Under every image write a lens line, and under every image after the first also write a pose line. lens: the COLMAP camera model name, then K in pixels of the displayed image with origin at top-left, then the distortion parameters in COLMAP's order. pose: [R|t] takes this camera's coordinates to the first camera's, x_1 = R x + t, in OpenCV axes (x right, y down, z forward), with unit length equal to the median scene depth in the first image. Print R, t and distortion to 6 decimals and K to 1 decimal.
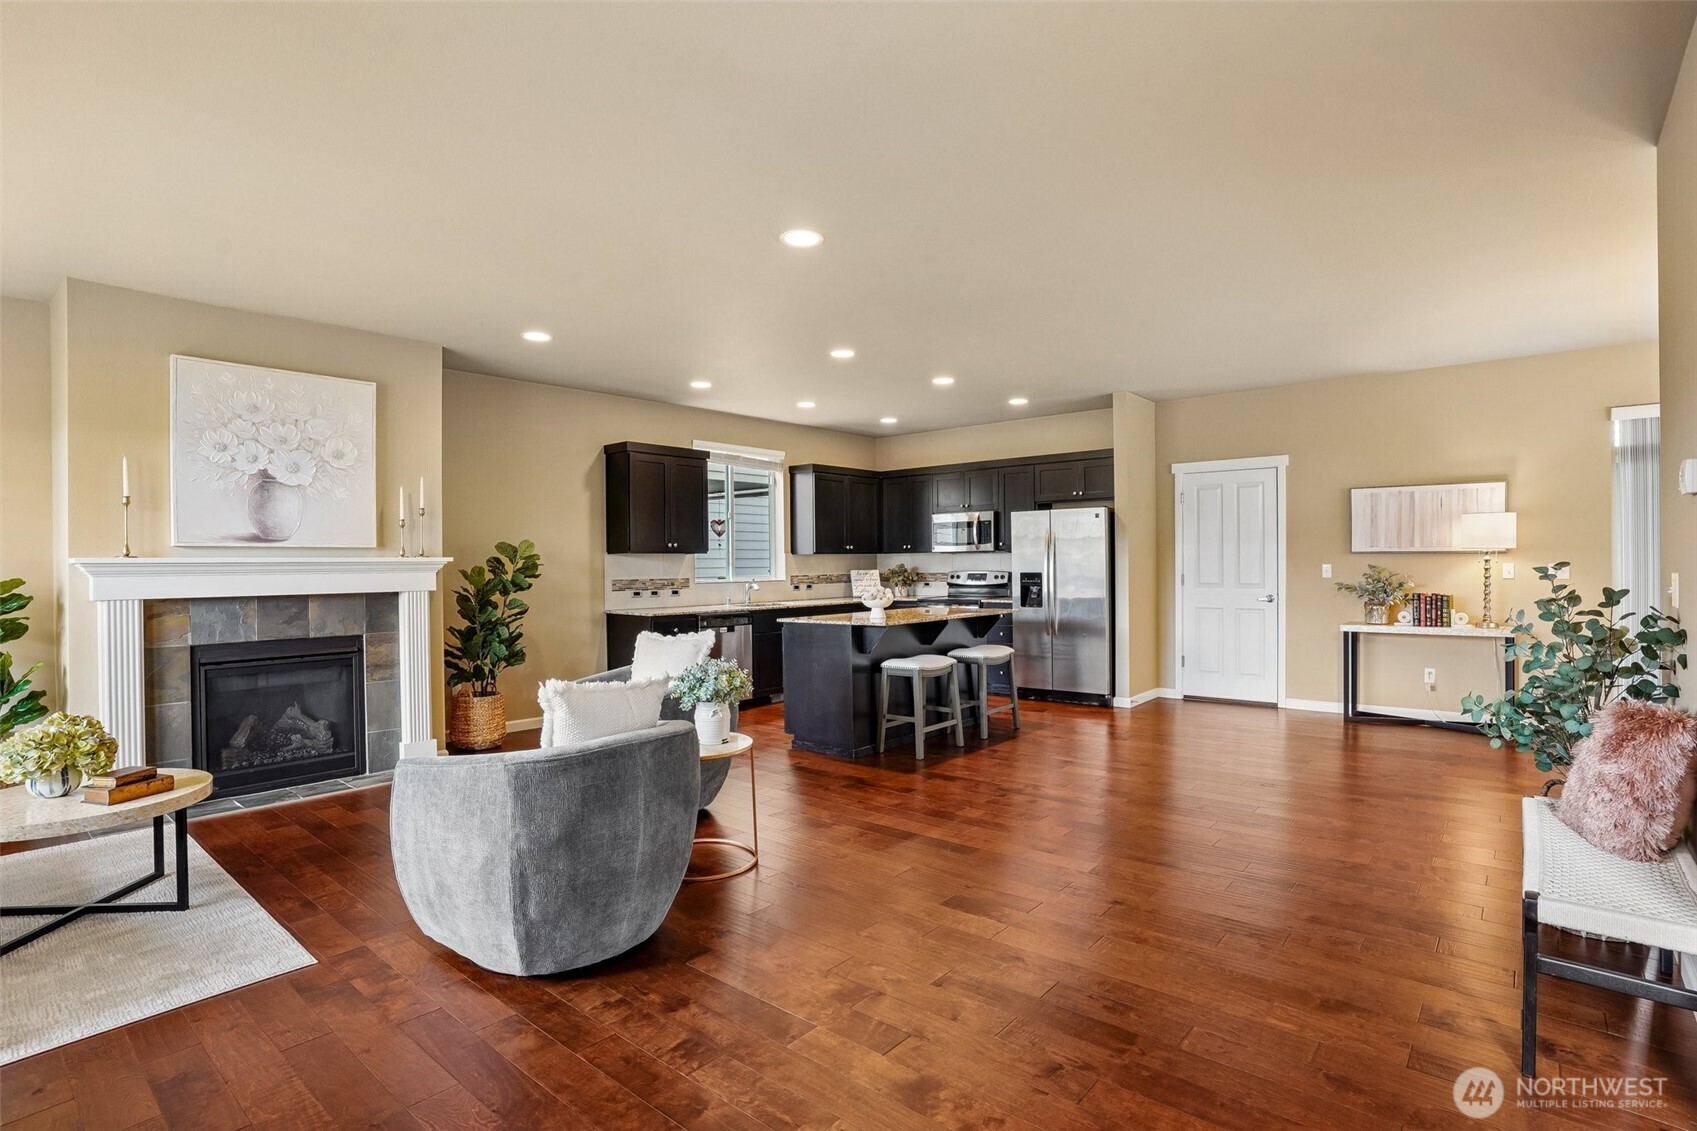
lens RADIAL K [[834.9, 0, 853.5], [0, 834.9, 564.6], [0, 0, 1]] dist [-0.079826, 0.036735]
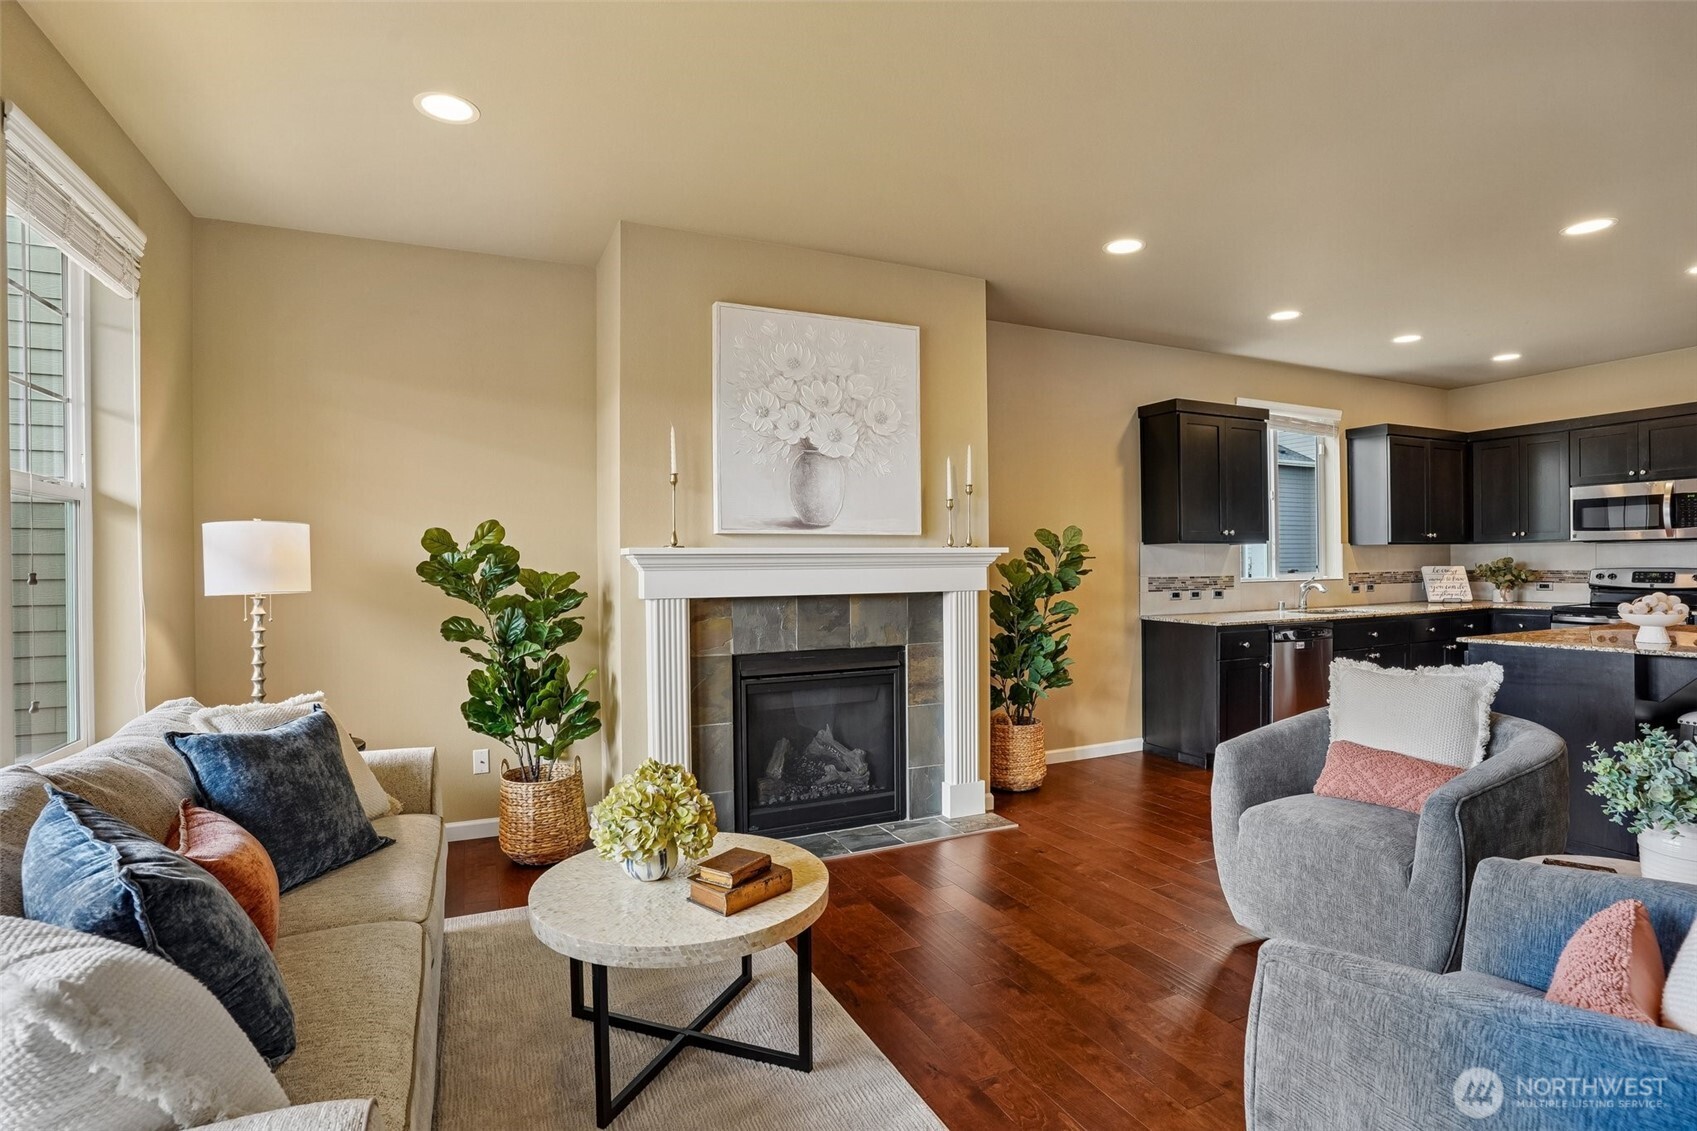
lens RADIAL K [[834.9, 0, 853.5], [0, 834.9, 564.6], [0, 0, 1]] dist [-0.079826, 0.036735]
pose [[0.911380, 0.003869, -0.411547, -0.251411], [-0.001436, 0.999980, 0.006223, 0.002126], [0.411562, -0.005080, 0.911367, 0.191309]]
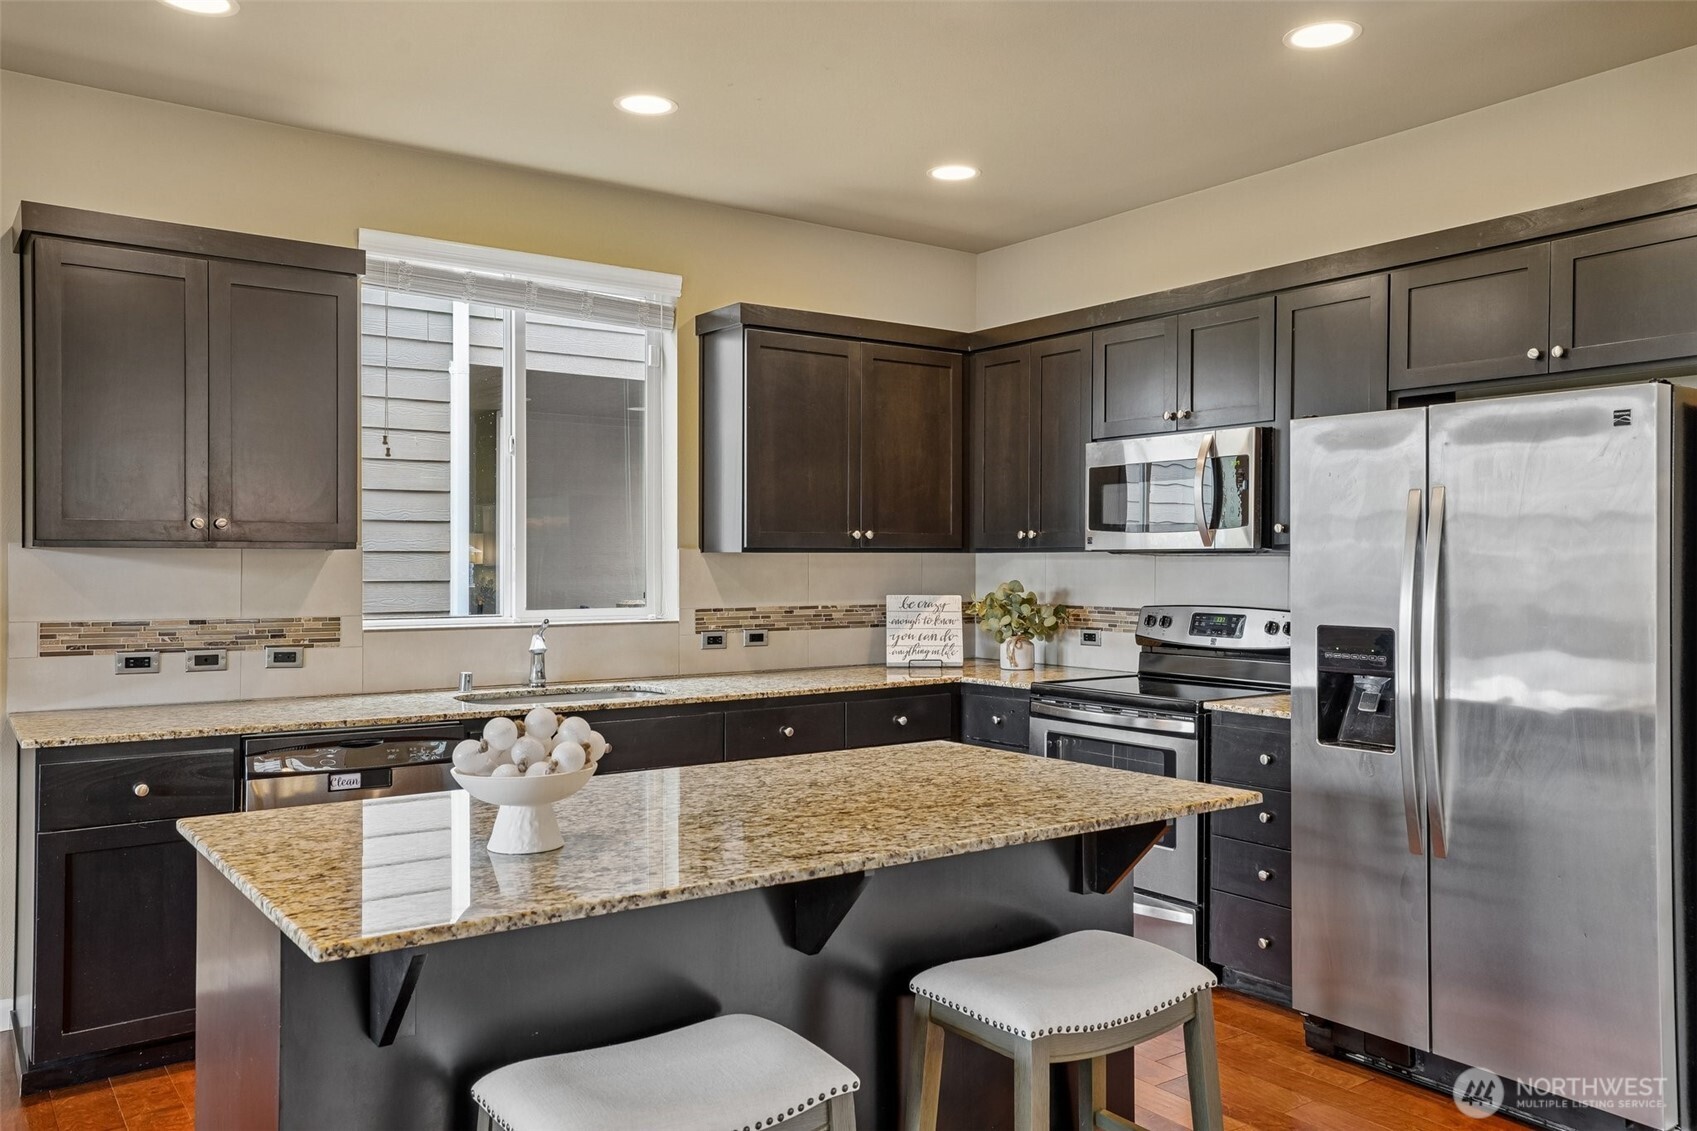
lens RADIAL K [[1298.7, 0, 854.1], [0, 1298.7, 563.1], [0, 0, 1]] dist [-0.004425, 0.063932]
pose [[0.971258, 0.013832, -0.237627, 0.181987], [-0.013388, 0.999904, 0.003486, -0.014355], [0.237653, -0.000204, 0.971350, 0.626984]]
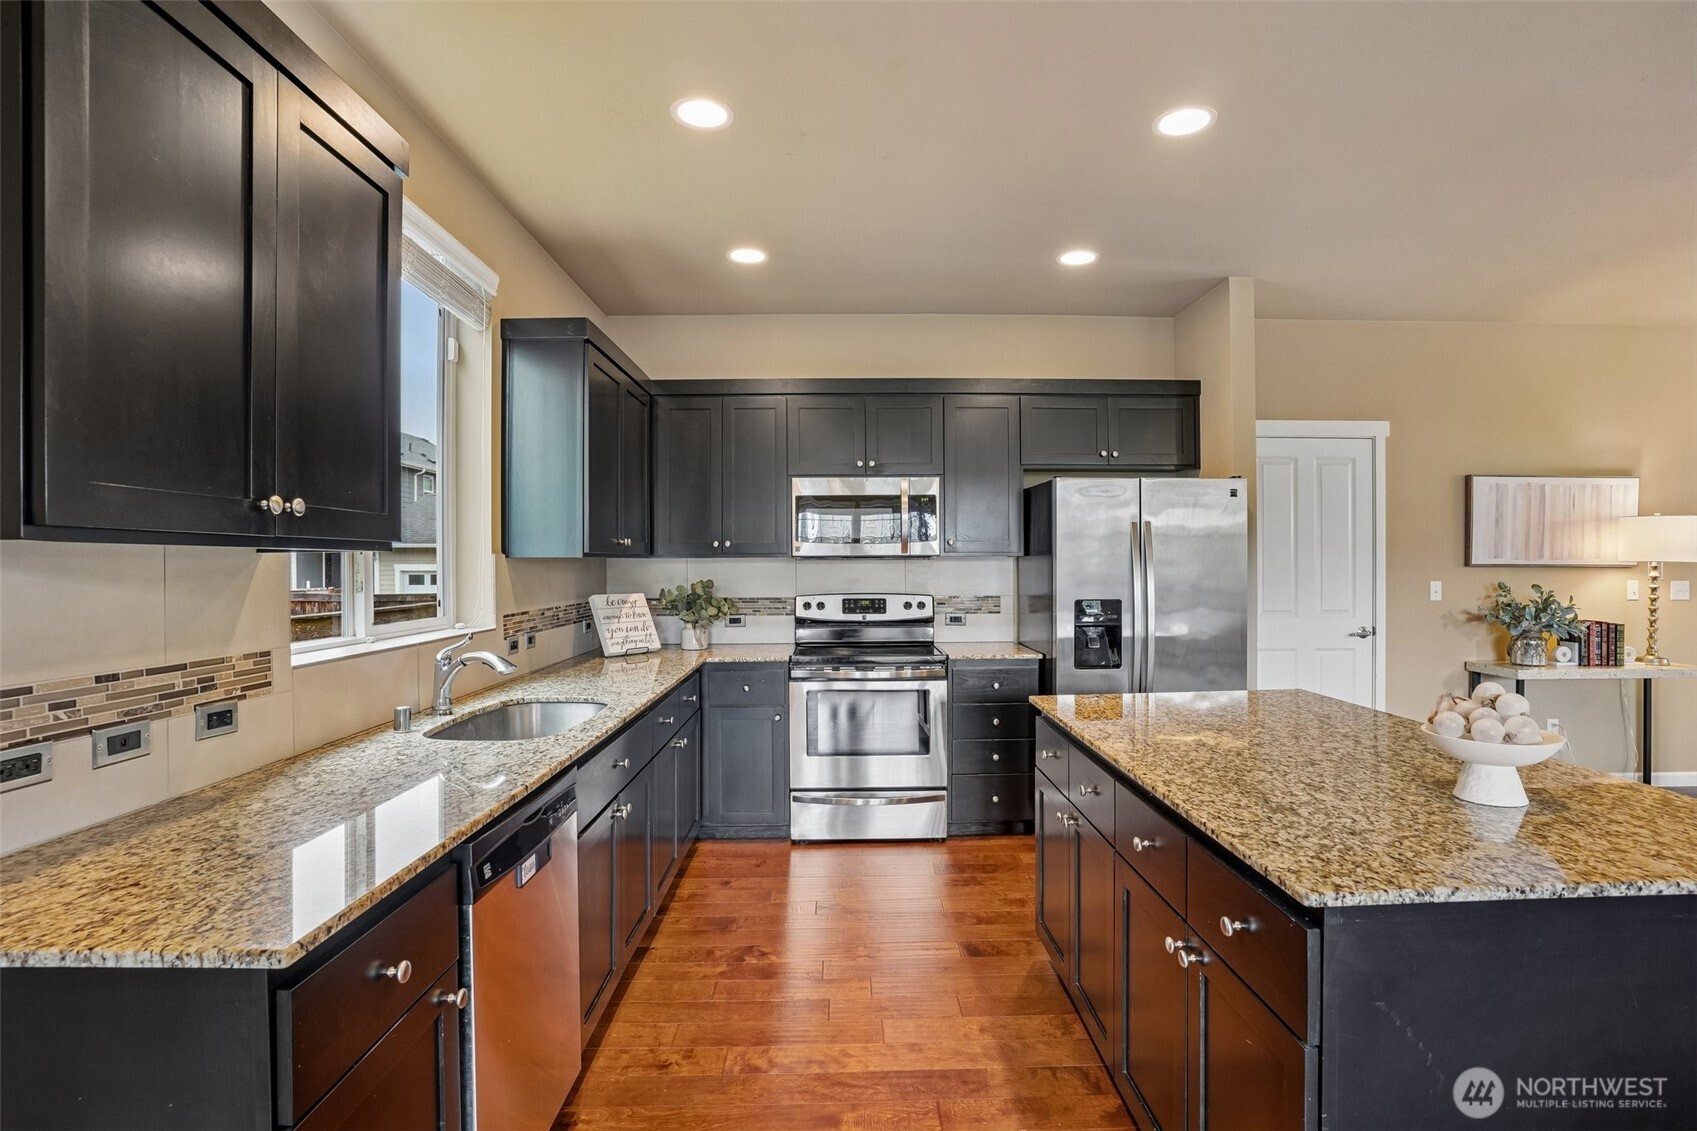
lens RADIAL K [[834.9, 0, 853.5], [0, 834.9, 564.6], [0, 0, 1]] dist [-0.079826, 0.036735]
pose [[0.750110, 0.006938, 0.661277, -0.276902], [-0.002539, 0.999968, -0.007611, -0.009204], [-0.661308, 0.004030, 0.750103, 0.867946]]
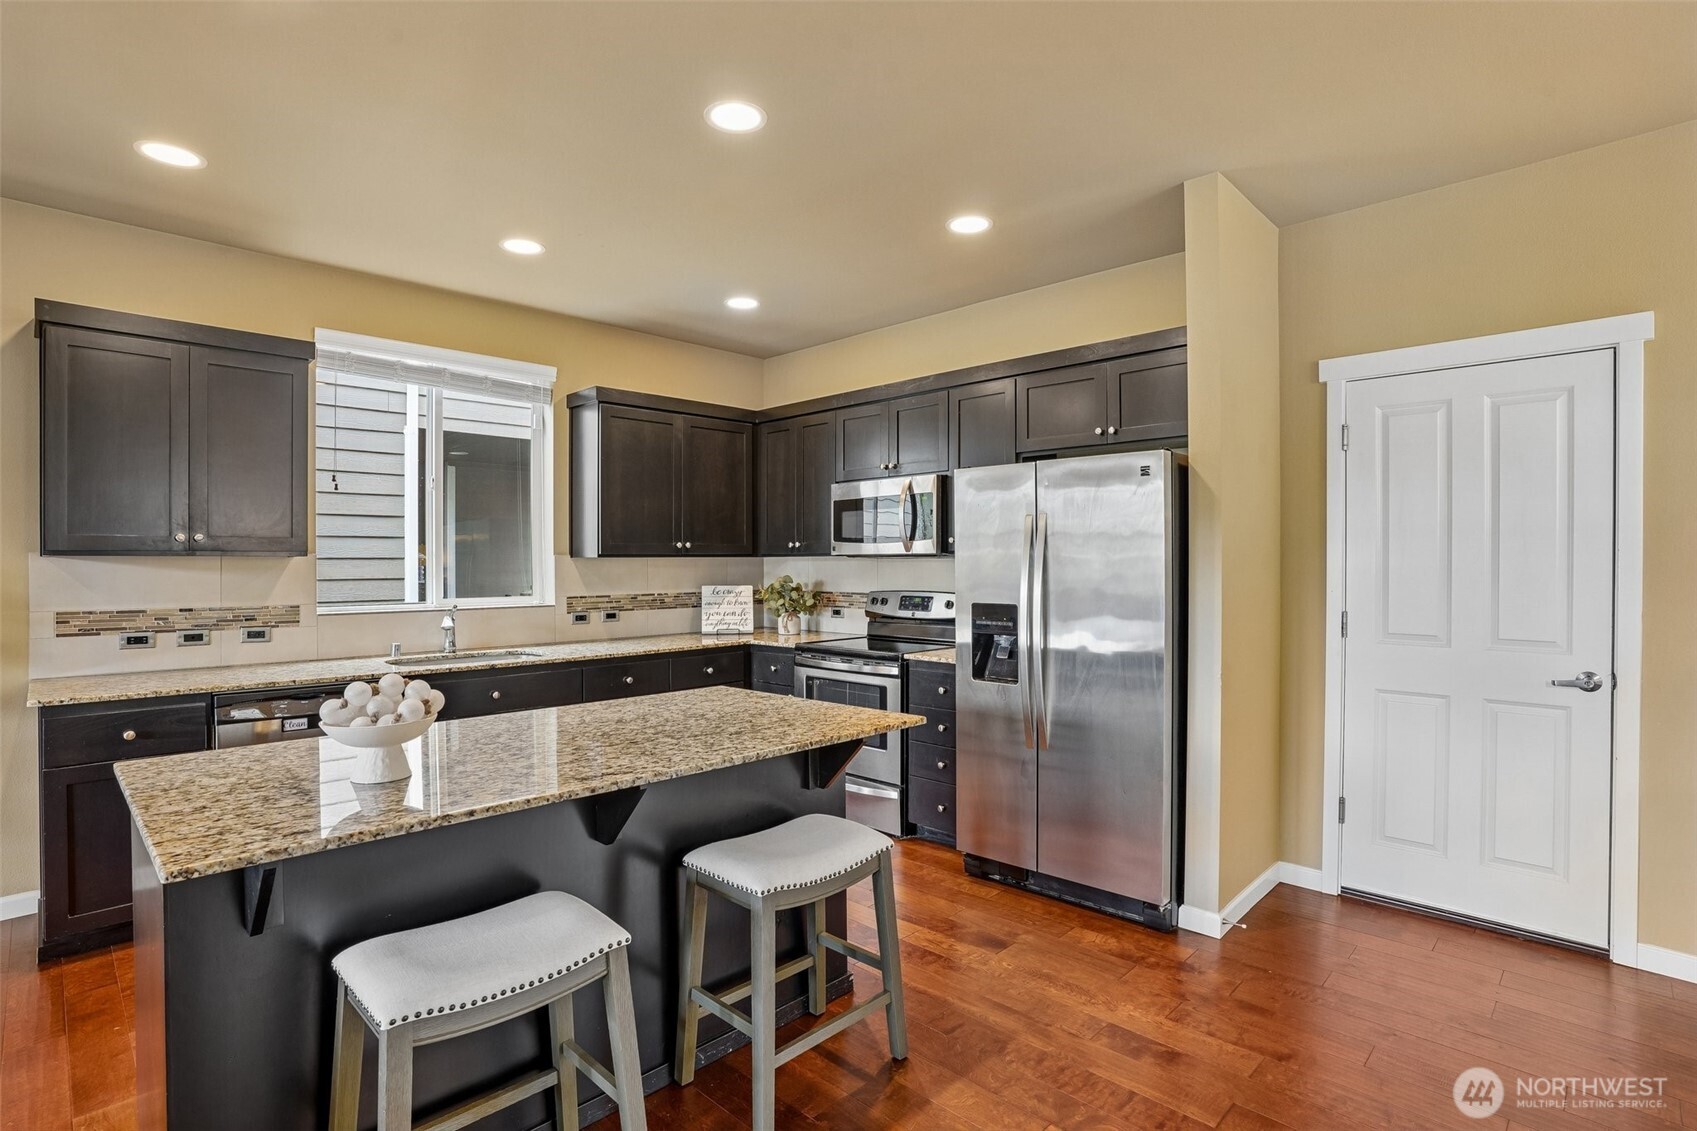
lens RADIAL K [[834.9, 0, 853.5], [0, 834.9, 564.6], [0, 0, 1]] dist [-0.079826, 0.036735]
pose [[0.997835, 0.008264, -0.065242, 0.200781], [-0.008139, 0.999964, 0.002179, -0.014321], [0.065258, -0.001644, 0.997867, 0.661469]]
